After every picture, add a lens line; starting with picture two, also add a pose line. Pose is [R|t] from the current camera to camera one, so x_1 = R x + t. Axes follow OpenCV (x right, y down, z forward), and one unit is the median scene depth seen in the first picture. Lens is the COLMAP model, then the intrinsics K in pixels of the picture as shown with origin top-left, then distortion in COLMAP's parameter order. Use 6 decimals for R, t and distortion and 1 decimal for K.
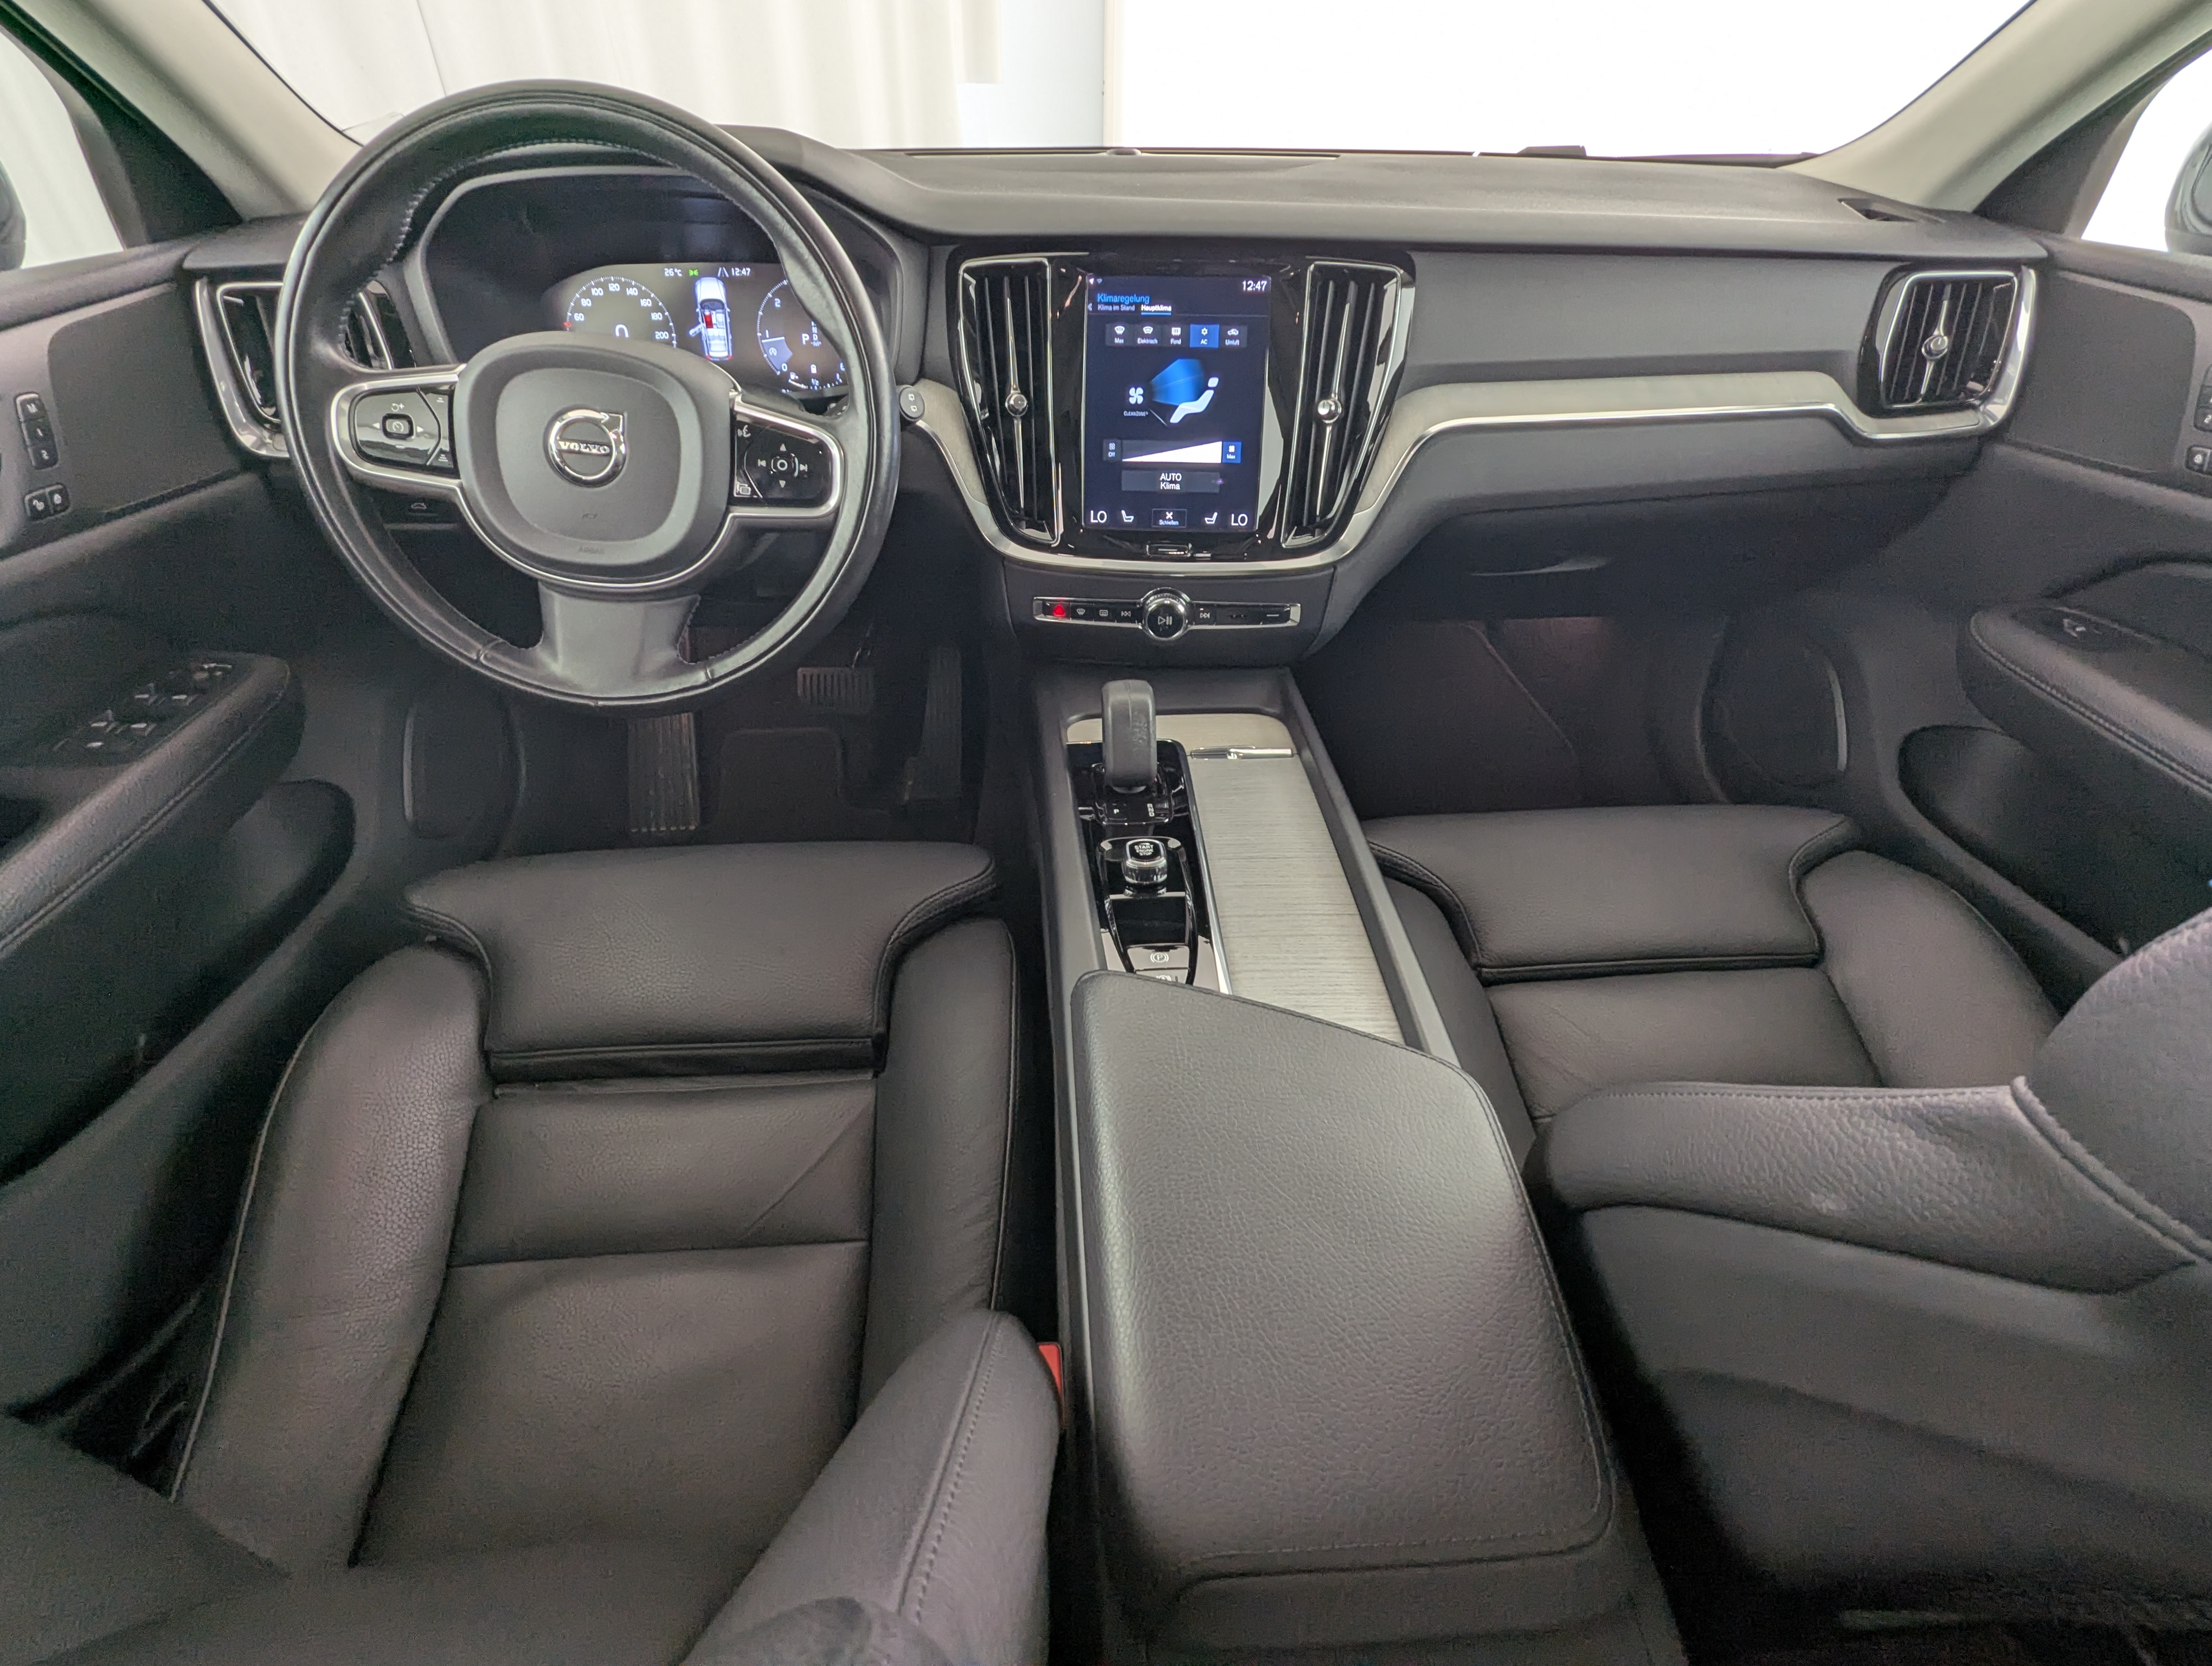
lens RADIAL K [[1042.8, 0, 1097.1], [0, 1042.8, 826.5], [0, 0, 1]] dist [-0.003549, -0.000380]
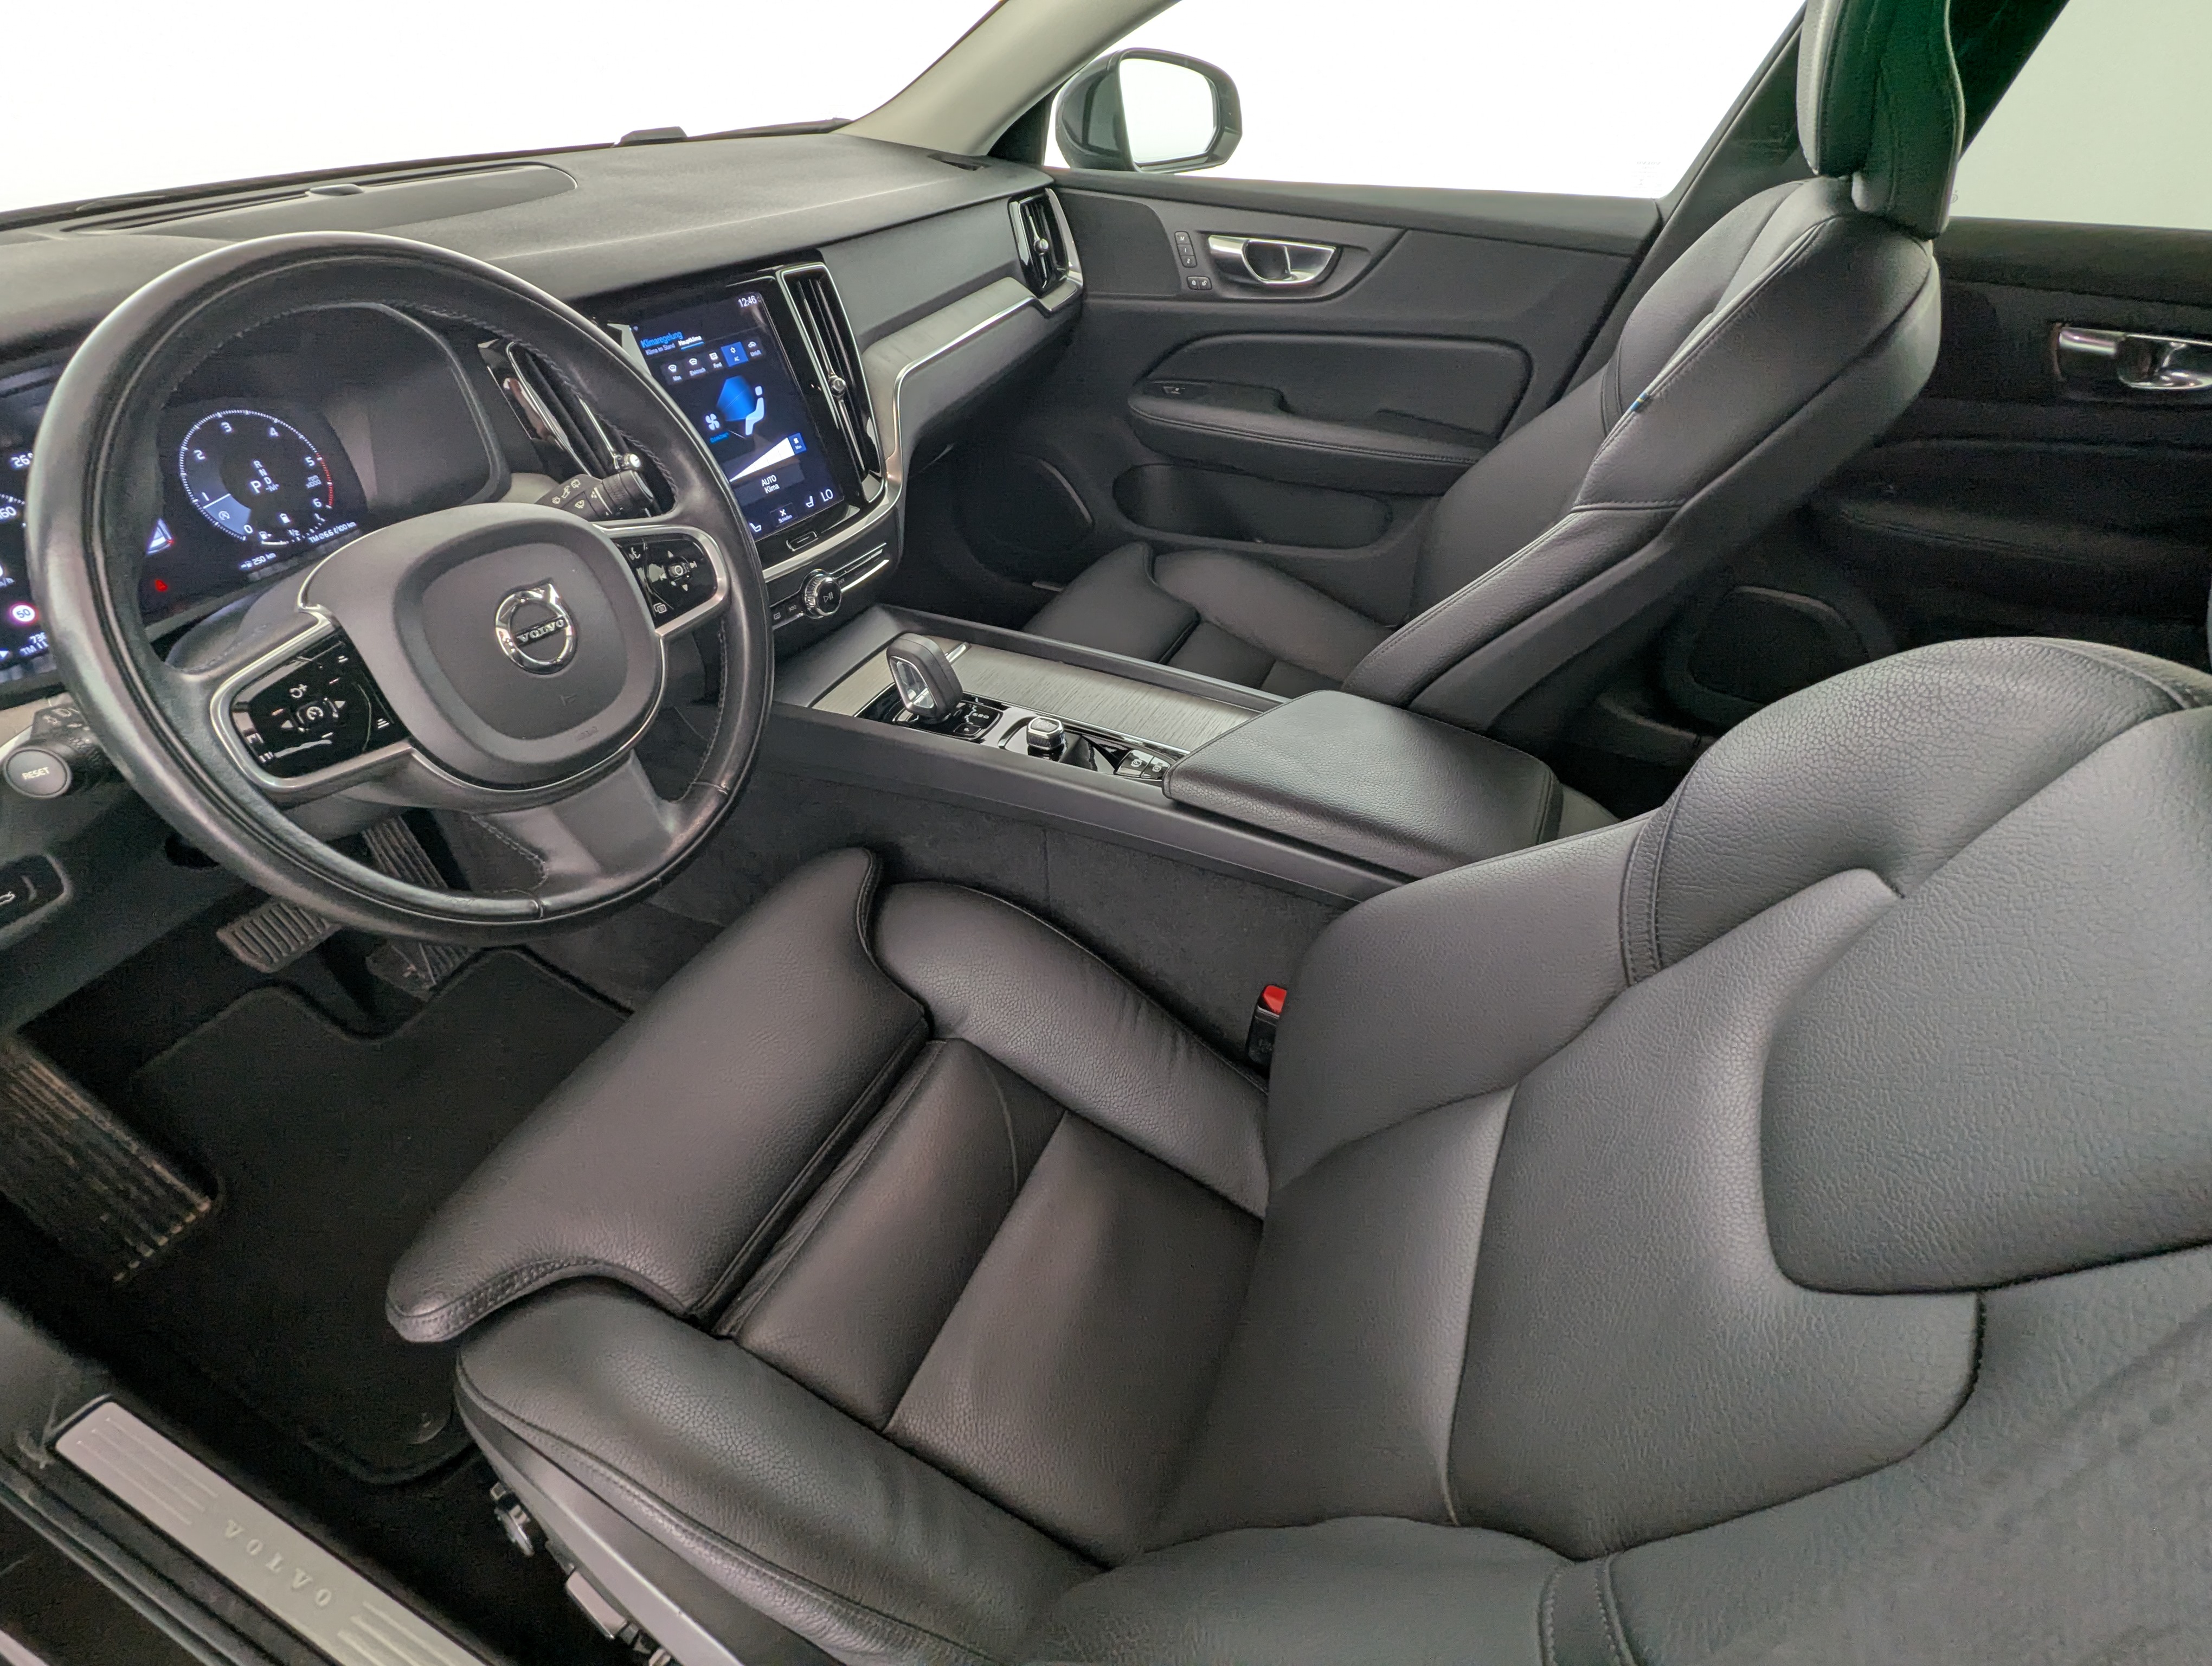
lens RADIAL K [[1042.8, 0, 1097.1], [0, 1042.8, 826.5], [0, 0, 1]] dist [-0.003549, -0.000380]
pose [[0.477177, -0.553839, 0.682323, -0.743779], [0.504643, 0.808334, 0.303203, -0.197065], [-0.719470, 0.199648, 0.665209, 0.068942]]
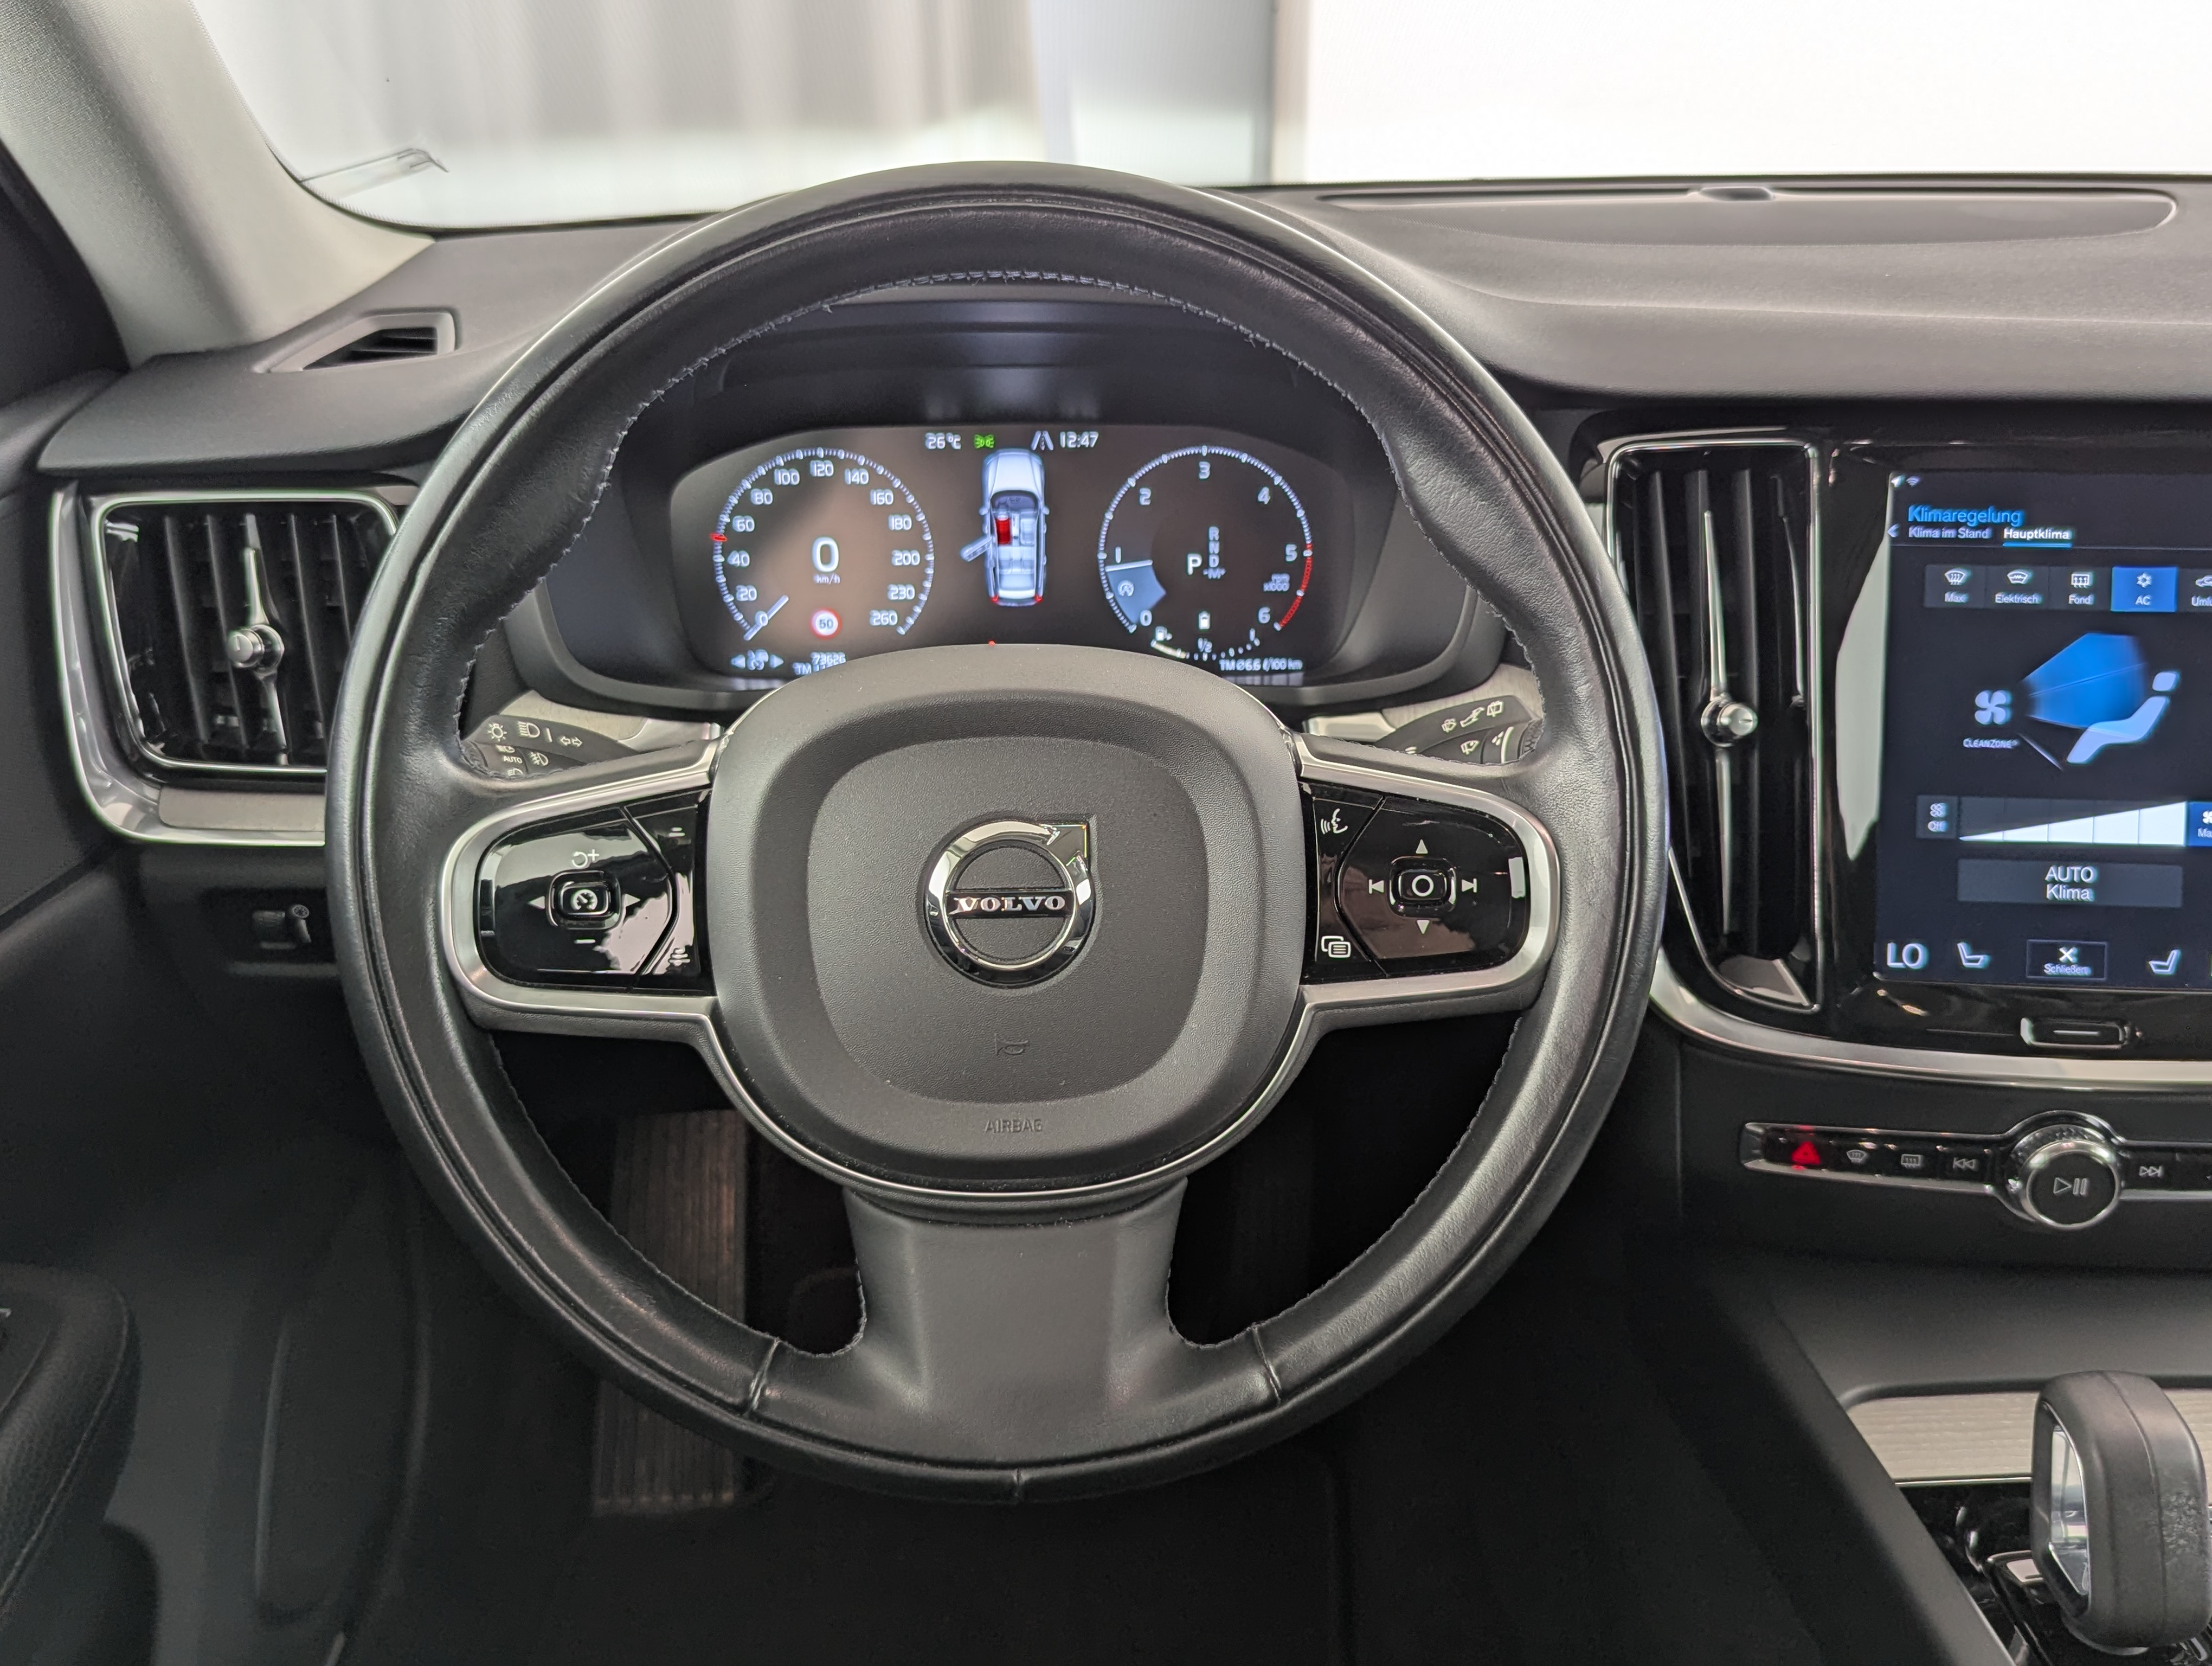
lens RADIAL K [[1989.6, 0, 1138.9], [0, 1989.6, 811.8], [0, 0, 1]] dist [0.032793, -0.015981]
pose [[0.999807, 0.002291, -0.019514, -0.323959], [-0.006611, 0.974497, -0.224303, -0.163903], [0.018503, 0.224389, 0.974324, 0.132179]]
